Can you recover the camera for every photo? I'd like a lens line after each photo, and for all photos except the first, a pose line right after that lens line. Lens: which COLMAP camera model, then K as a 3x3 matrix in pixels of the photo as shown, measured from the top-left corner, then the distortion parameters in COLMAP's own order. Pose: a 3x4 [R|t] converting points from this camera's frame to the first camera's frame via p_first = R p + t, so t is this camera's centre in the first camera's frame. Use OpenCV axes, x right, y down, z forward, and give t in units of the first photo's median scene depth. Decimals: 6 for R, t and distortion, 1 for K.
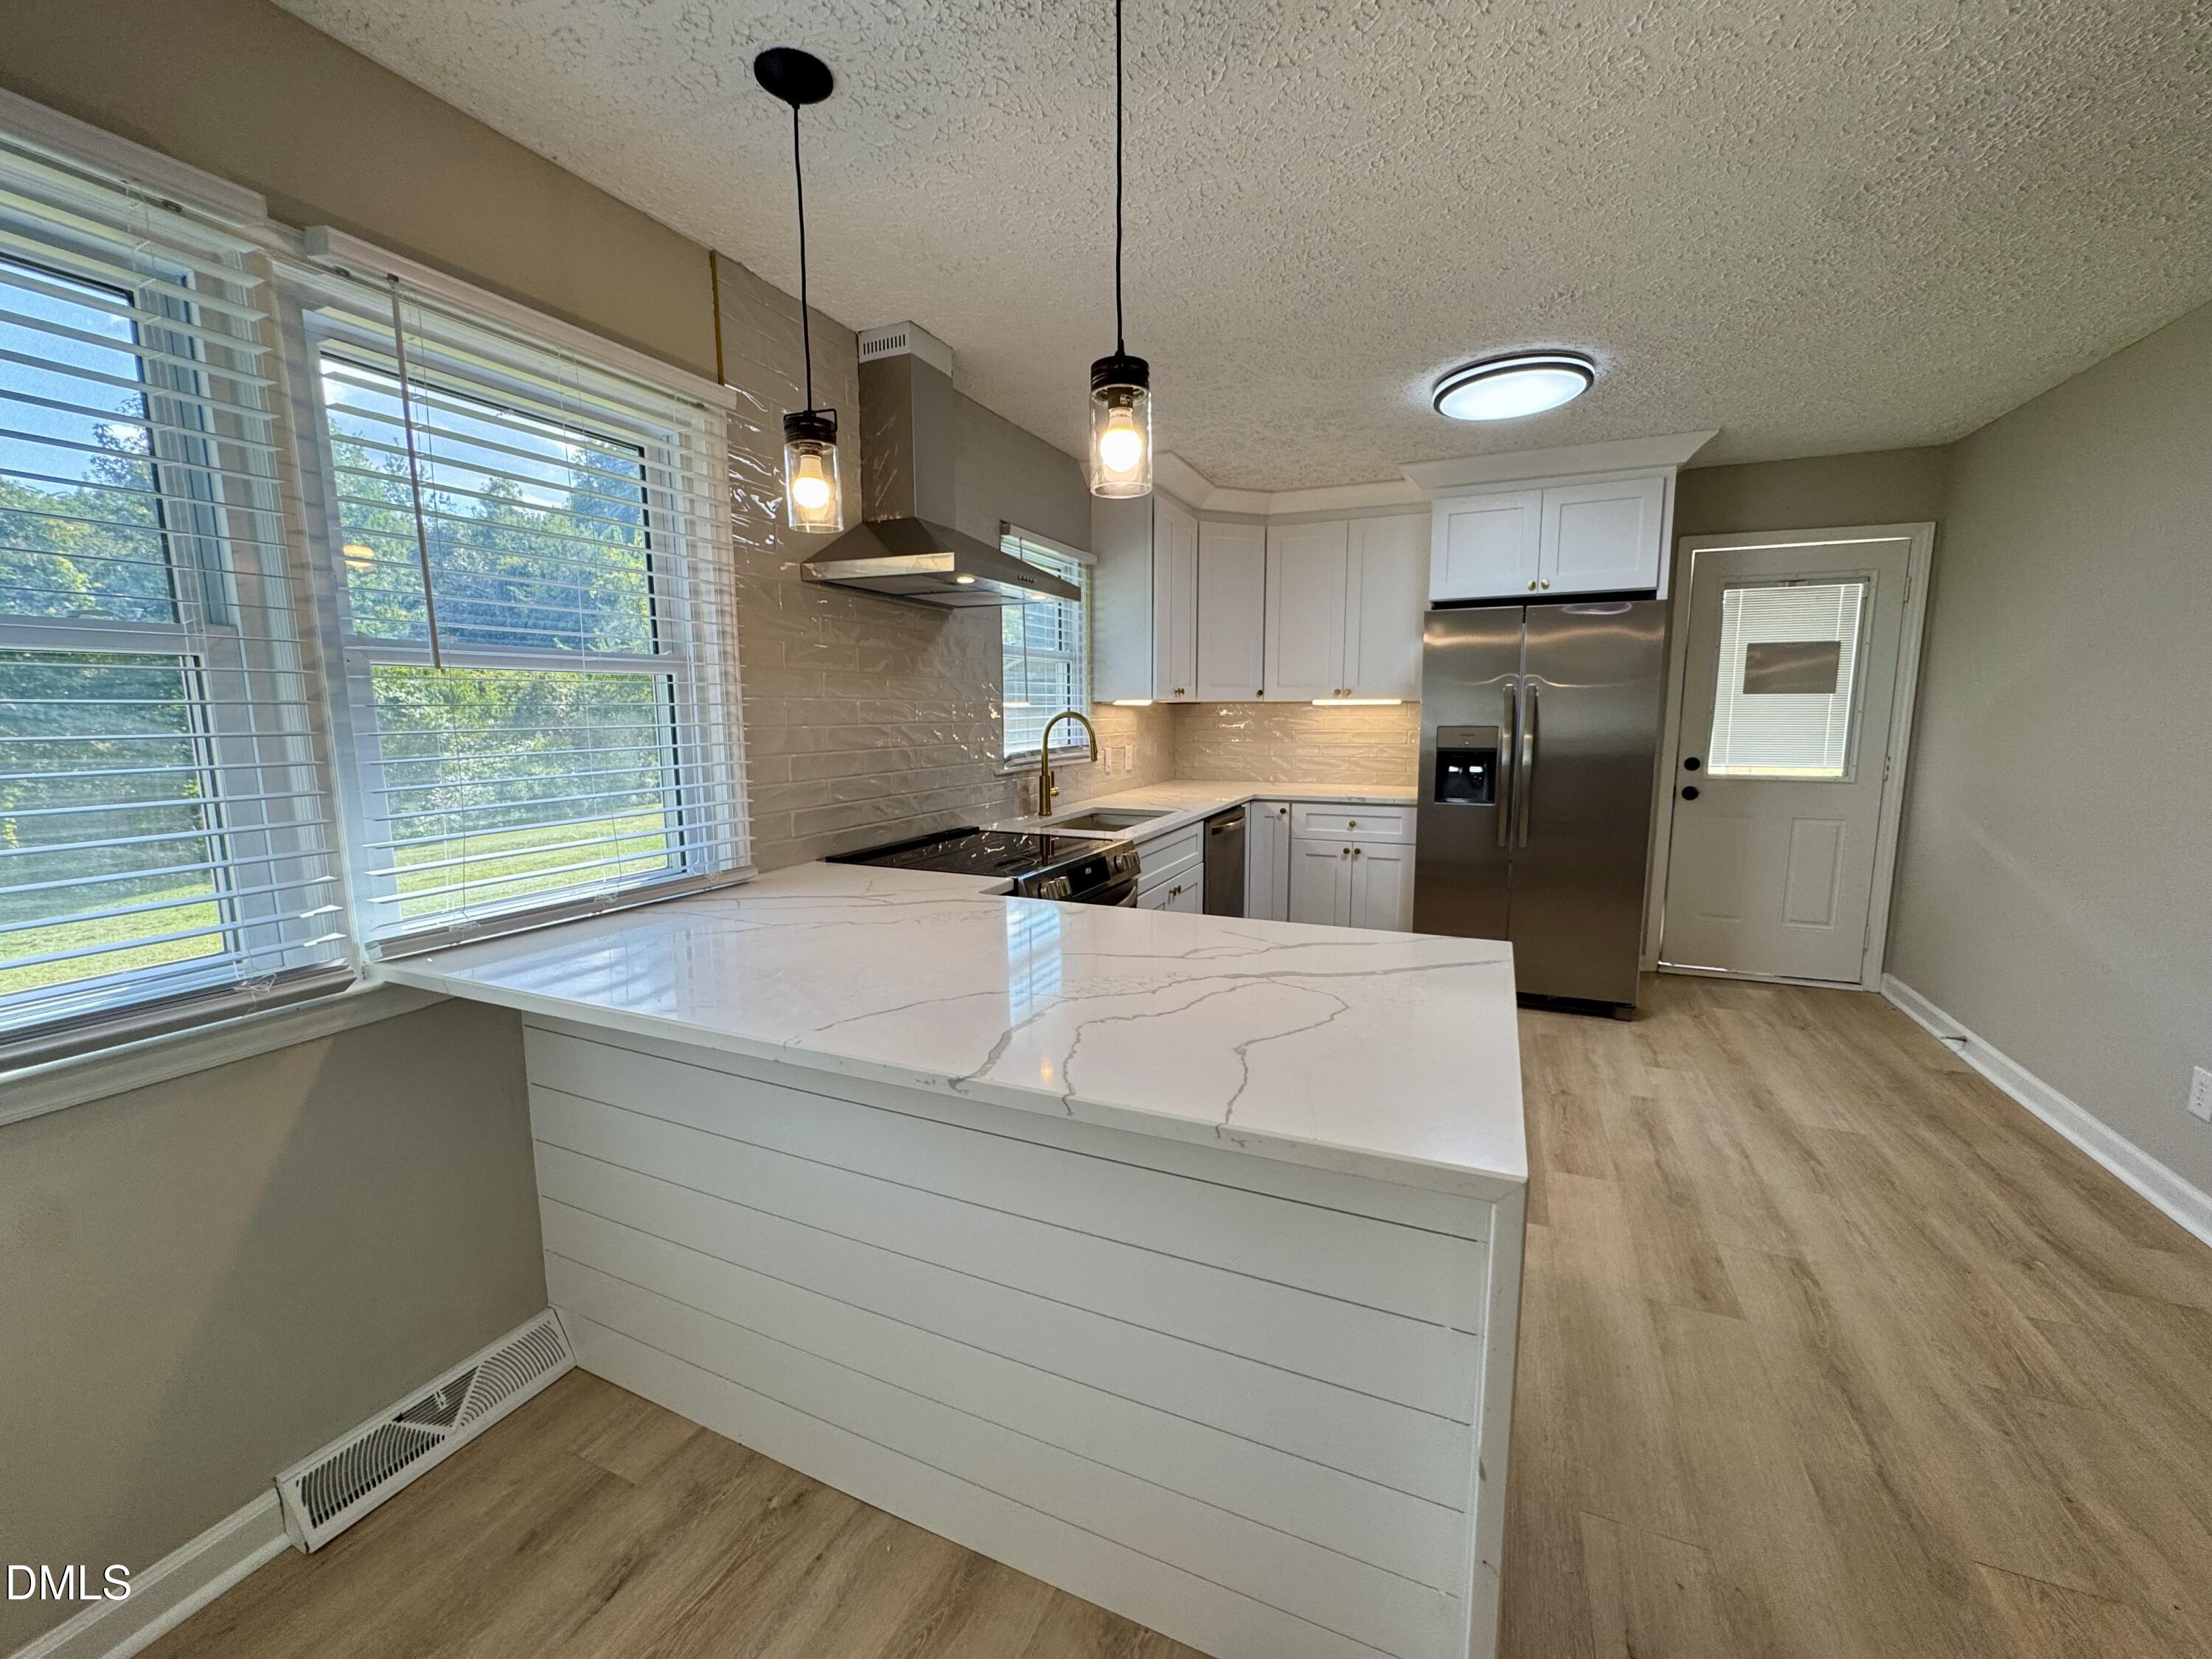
lens RADIAL K [[875.1, 0, 1106.0], [0, 875.1, 829.5], [0, 0, 1]] dist [-0.000267, 0.000007]
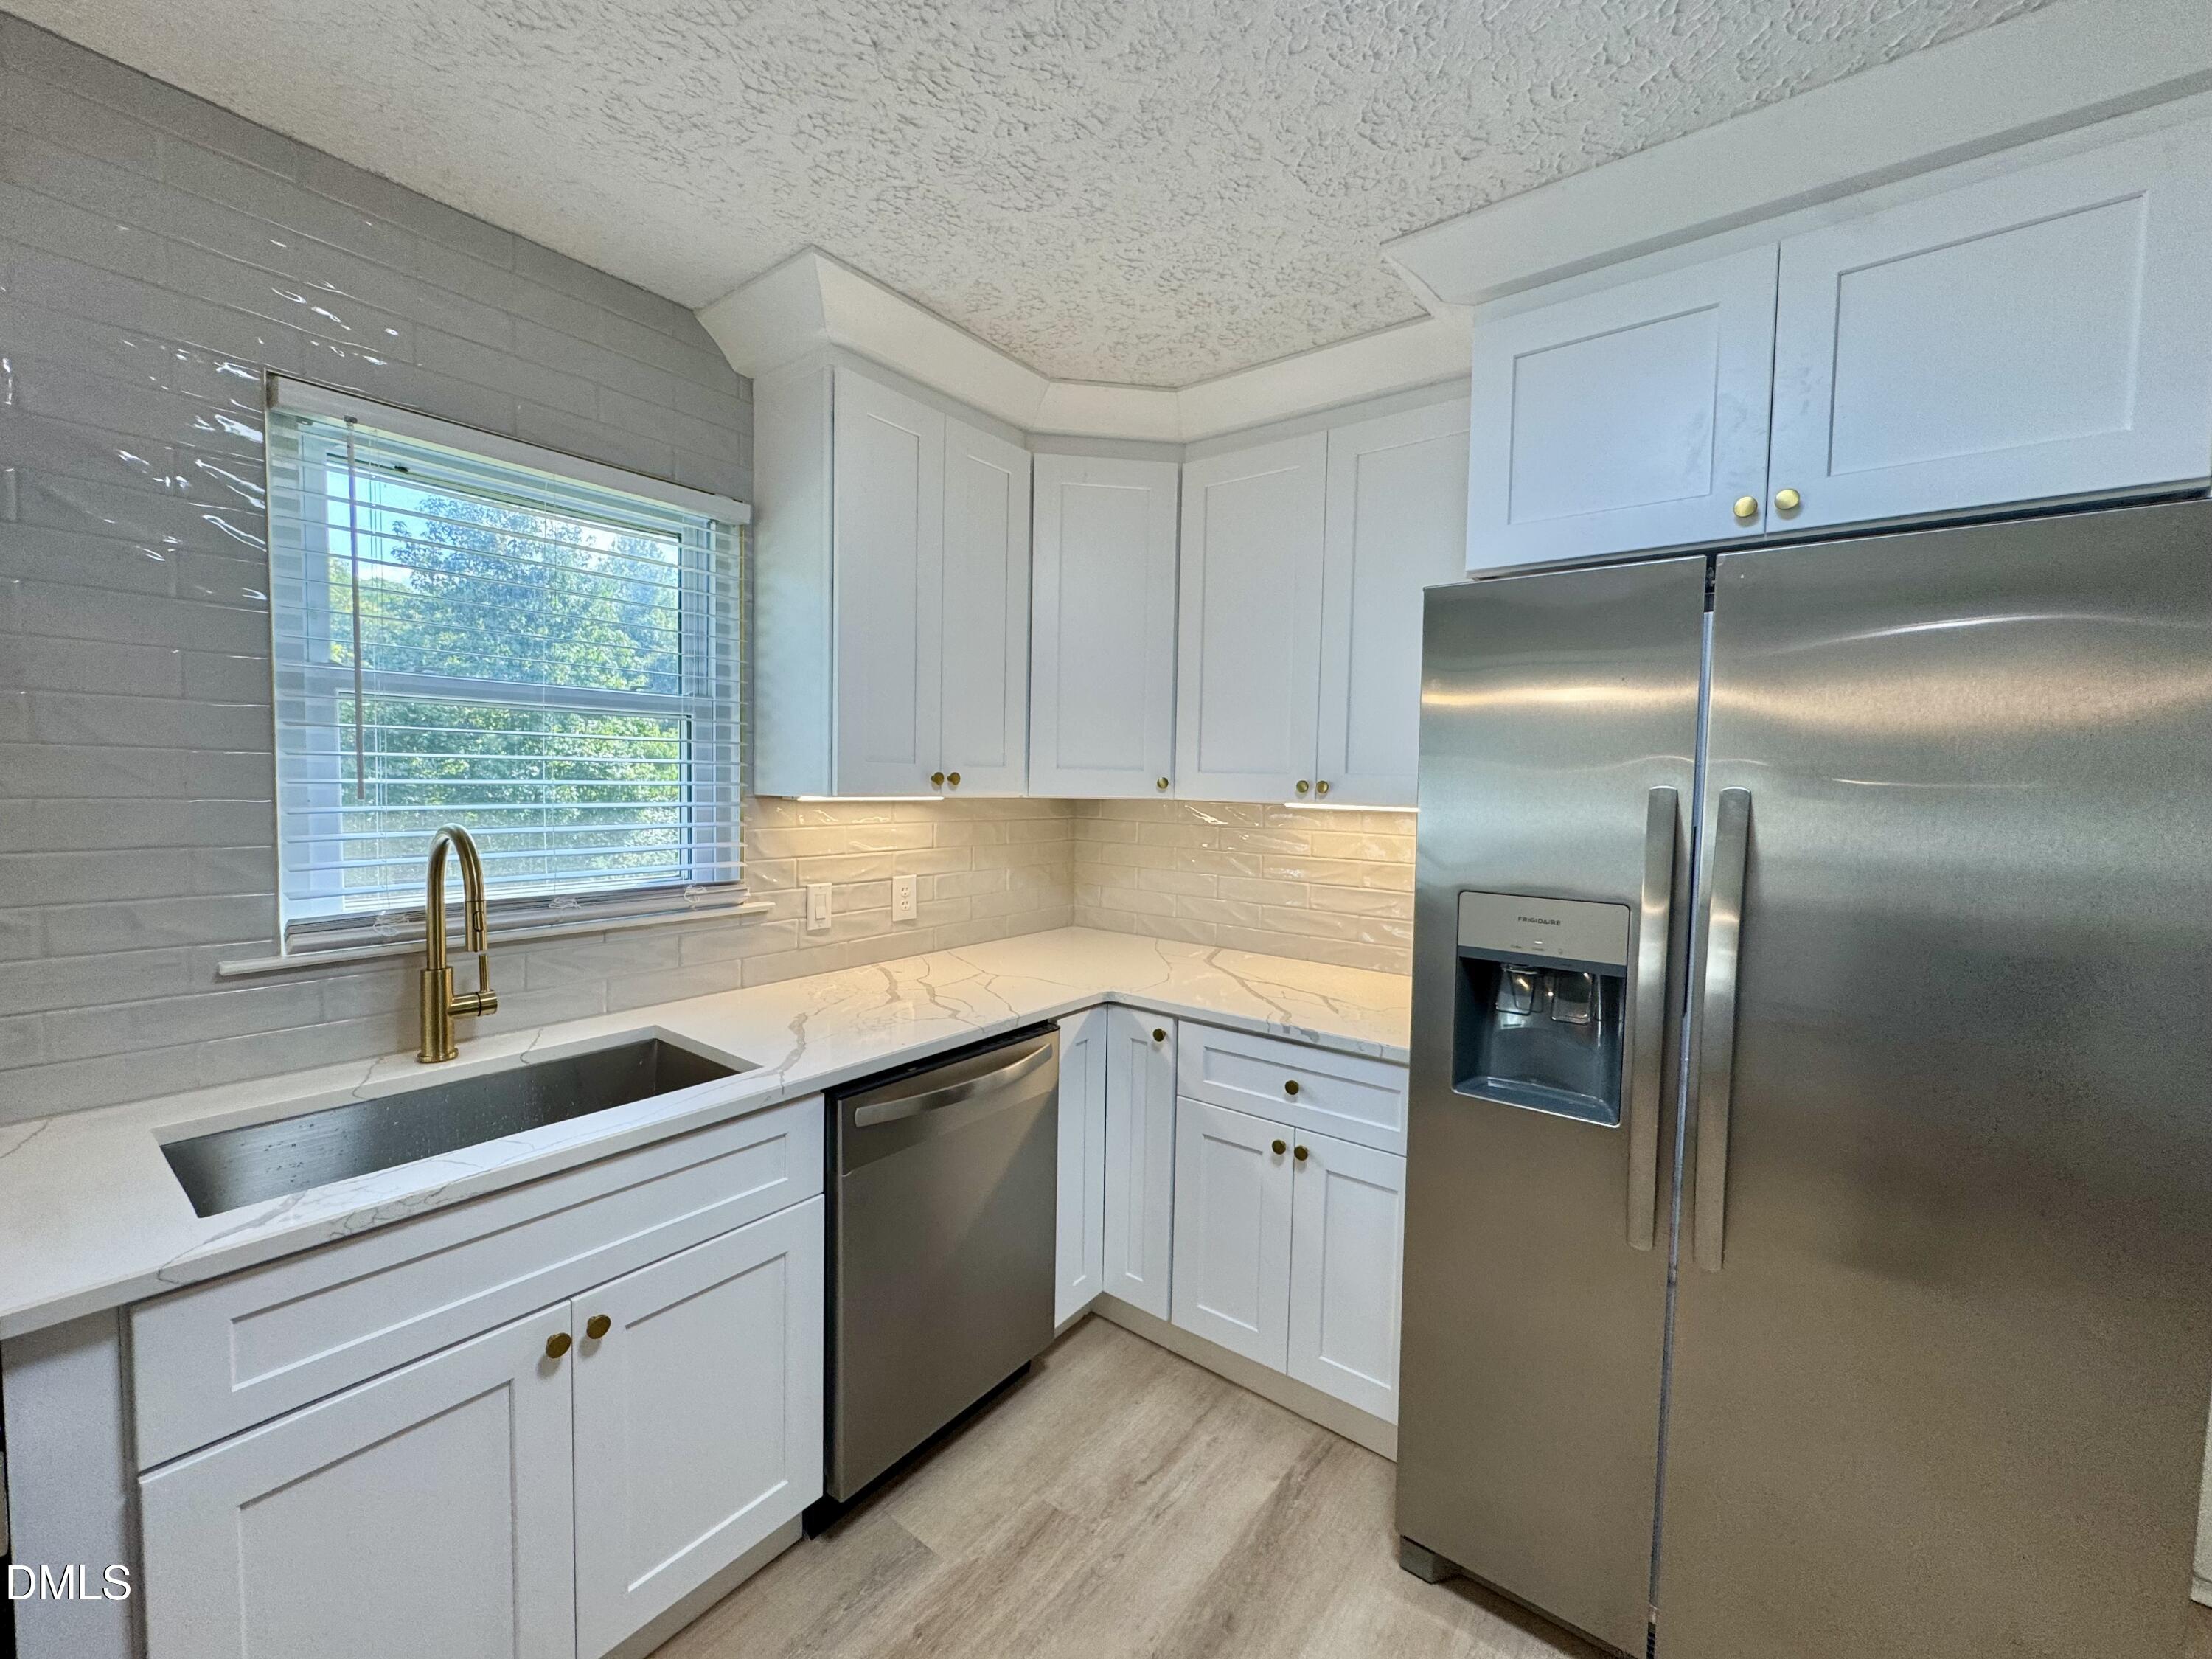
lens RADIAL K [[895.6, 0, 1102.1], [0, 895.6, 838.3], [0, 0, 1]] dist [-0.000083, -0.000196]
pose [[0.970379, 0.033575, -0.239244, 0.301493], [-0.053272, 0.995657, -0.076347, -0.093115], [0.235641, 0.086830, 0.967953, 0.552726]]
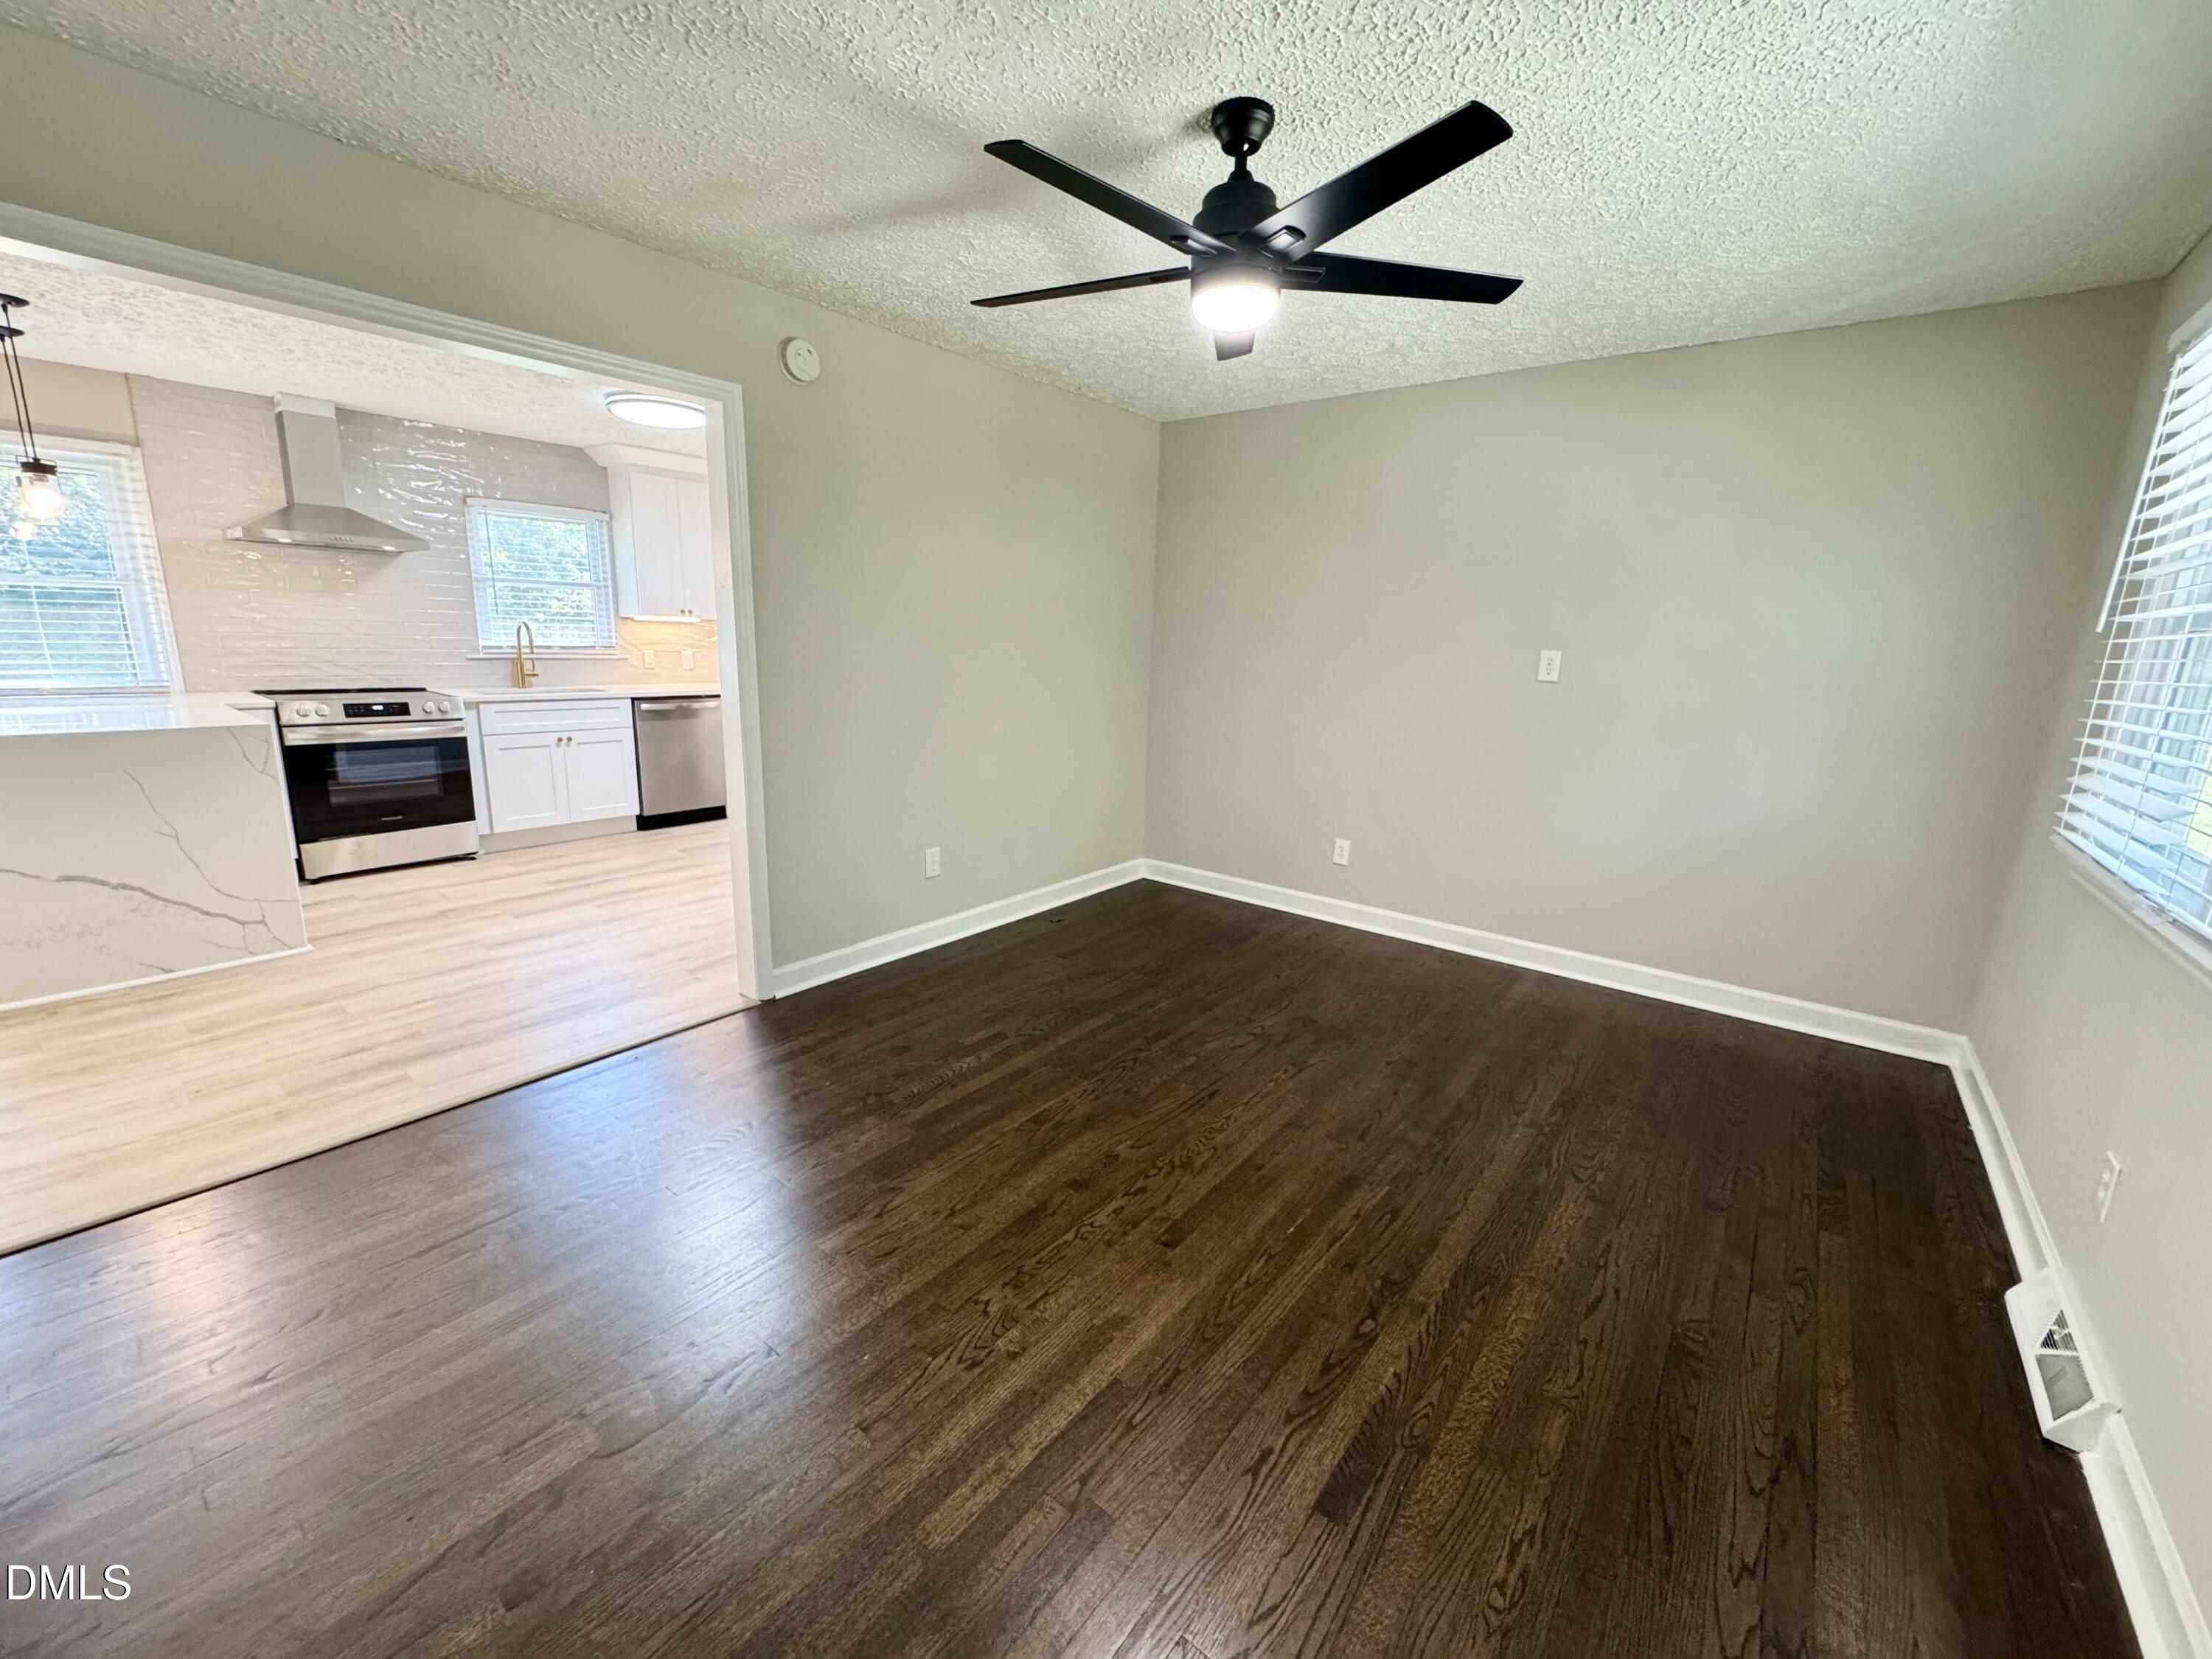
lens RADIAL K [[895.6, 0, 1102.1], [0, 895.6, 838.3], [0, 0, 1]] dist [-0.000083, -0.000196]
pose [[0.968765, 0.103391, -0.225400, 1.125877], [-0.083988, 0.992018, 0.094057, 0.009828], [0.233326, -0.072188, 0.969715, -0.270864]]
